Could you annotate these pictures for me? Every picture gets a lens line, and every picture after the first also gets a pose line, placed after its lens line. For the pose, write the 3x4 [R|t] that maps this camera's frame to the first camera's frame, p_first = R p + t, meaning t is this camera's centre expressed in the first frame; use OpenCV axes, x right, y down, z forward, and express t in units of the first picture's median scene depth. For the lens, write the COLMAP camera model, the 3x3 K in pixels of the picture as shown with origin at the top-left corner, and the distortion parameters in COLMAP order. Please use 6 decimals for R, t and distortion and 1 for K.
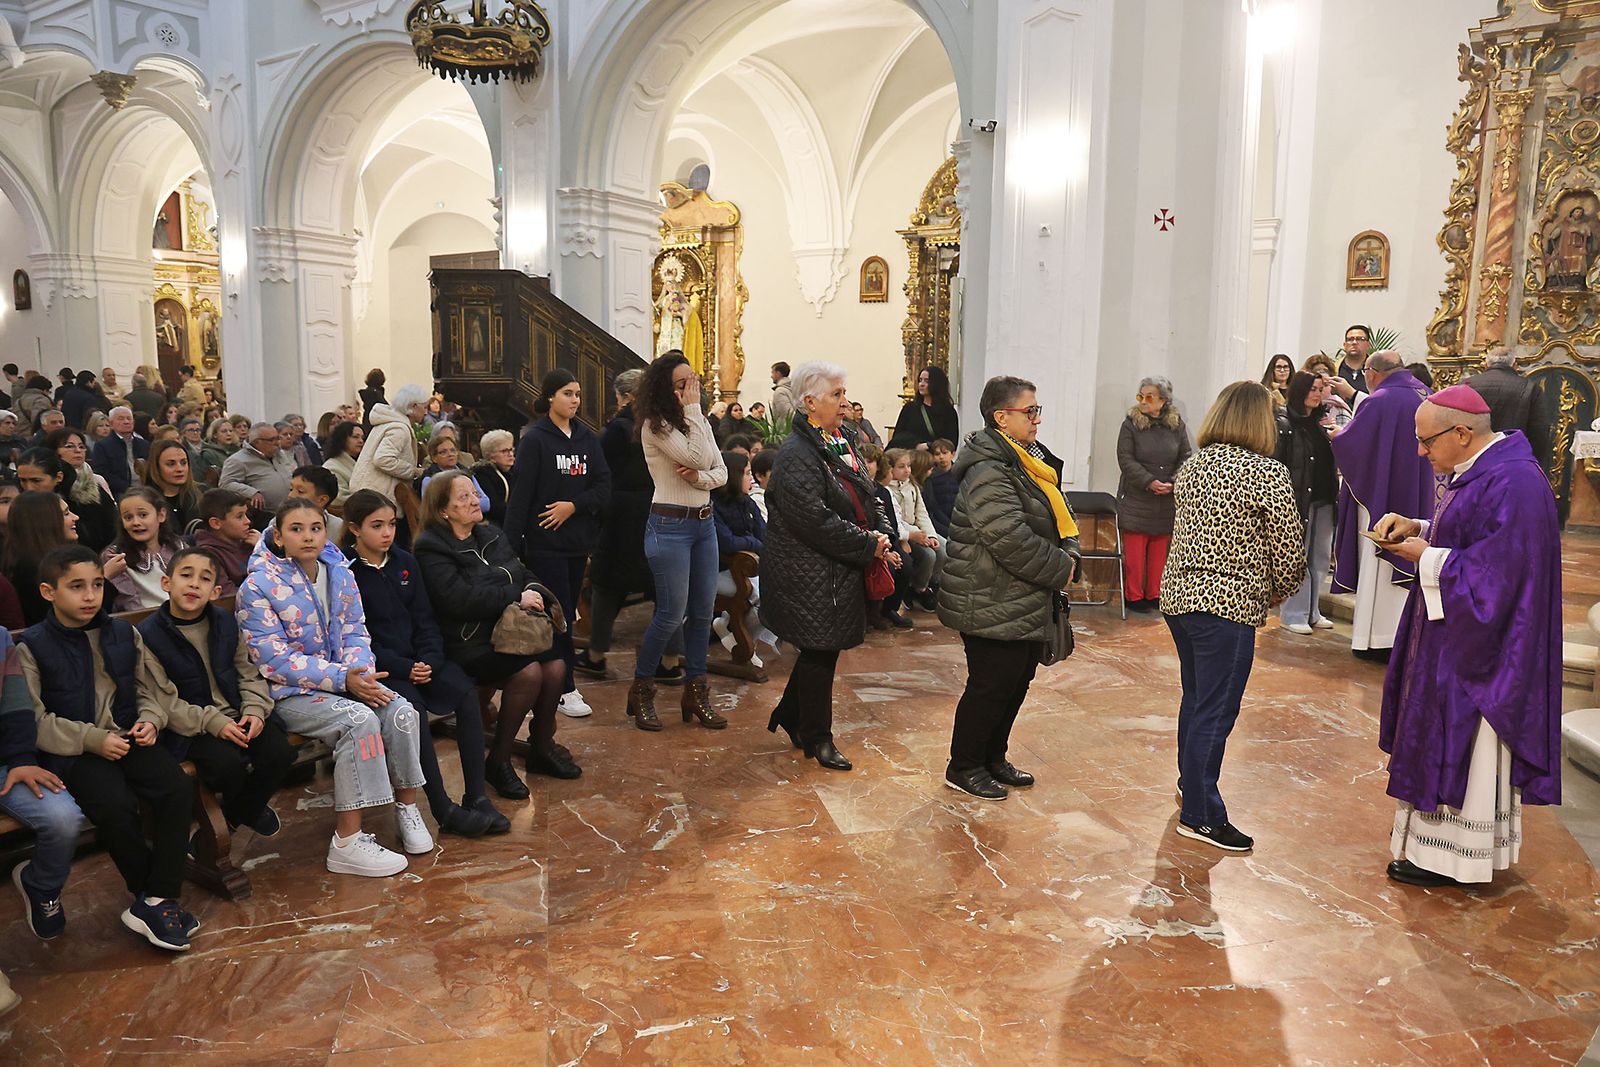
lens RADIAL K [[1122.4, 0, 805.6], [0, 1122.4, 542.2], [0, 0, 1]] dist [-0.095968, 0.077938]
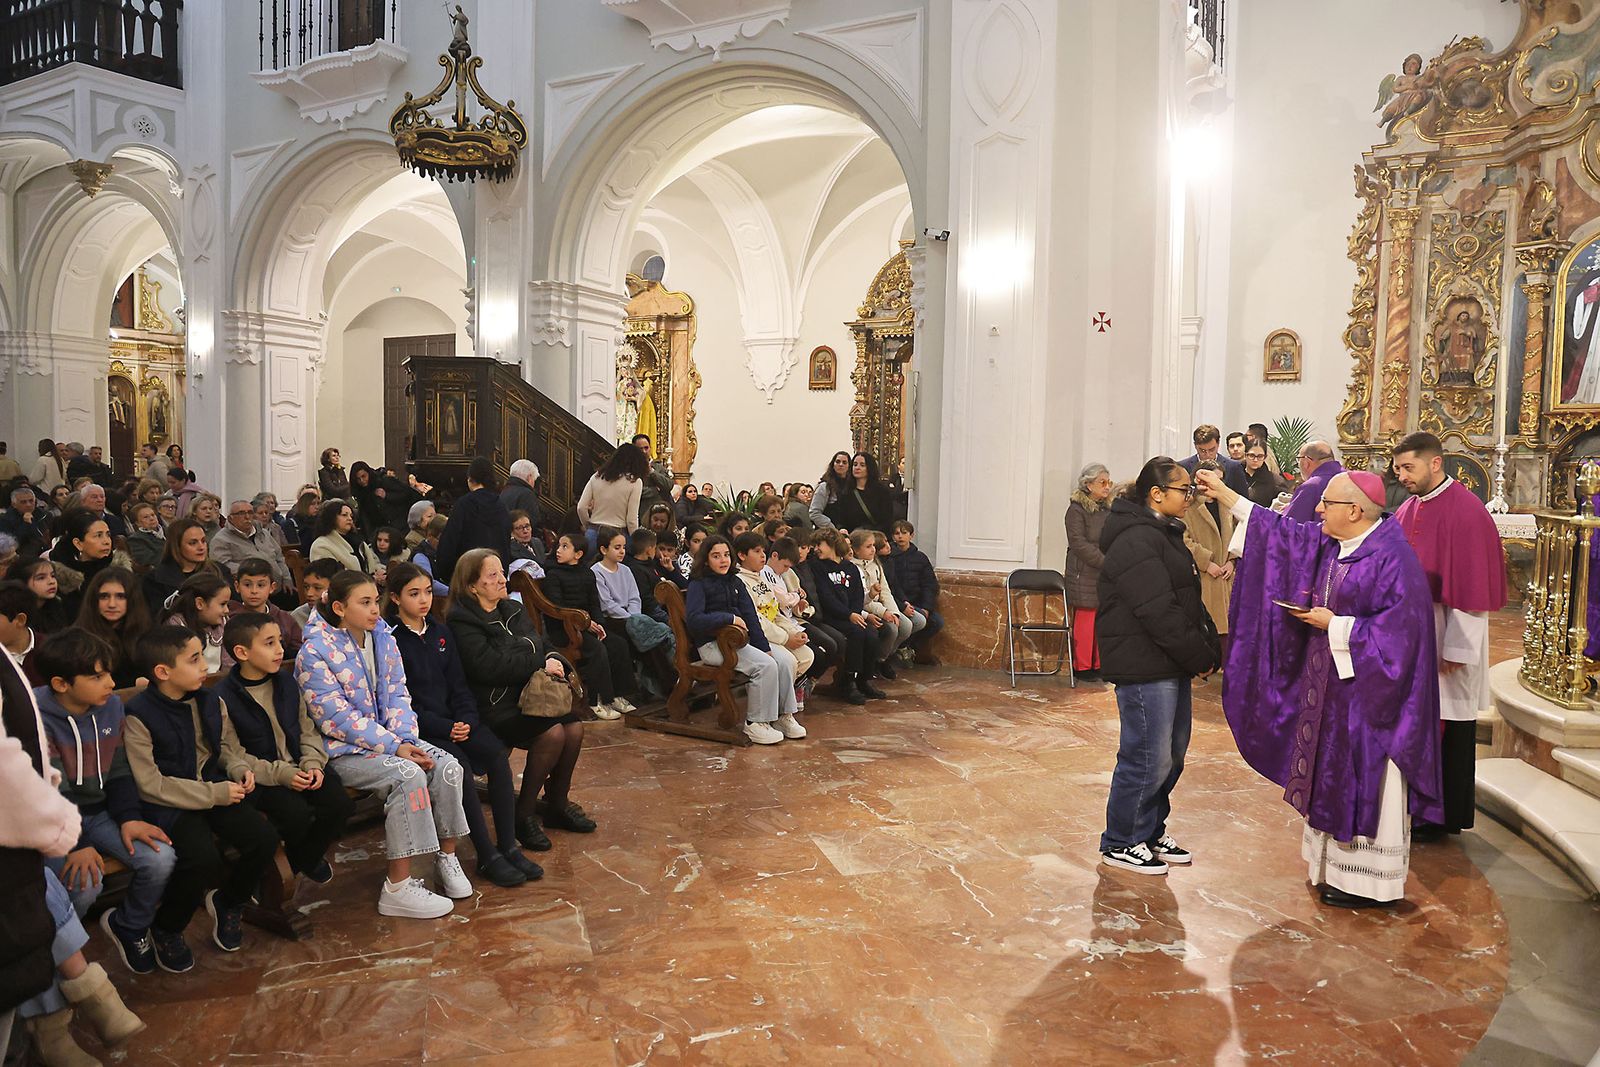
lens RADIAL K [[1117.4, 0, 807.1], [0, 1117.4, 535.8], [0, 0, 1]] dist [-0.101119, 0.090603]
pose [[0.998131, 0.002309, 0.061070, -0.049585], [0.002356, 0.997089, -0.076213, 0.005198], [-0.061069, 0.076214, 0.995220, -0.087048]]
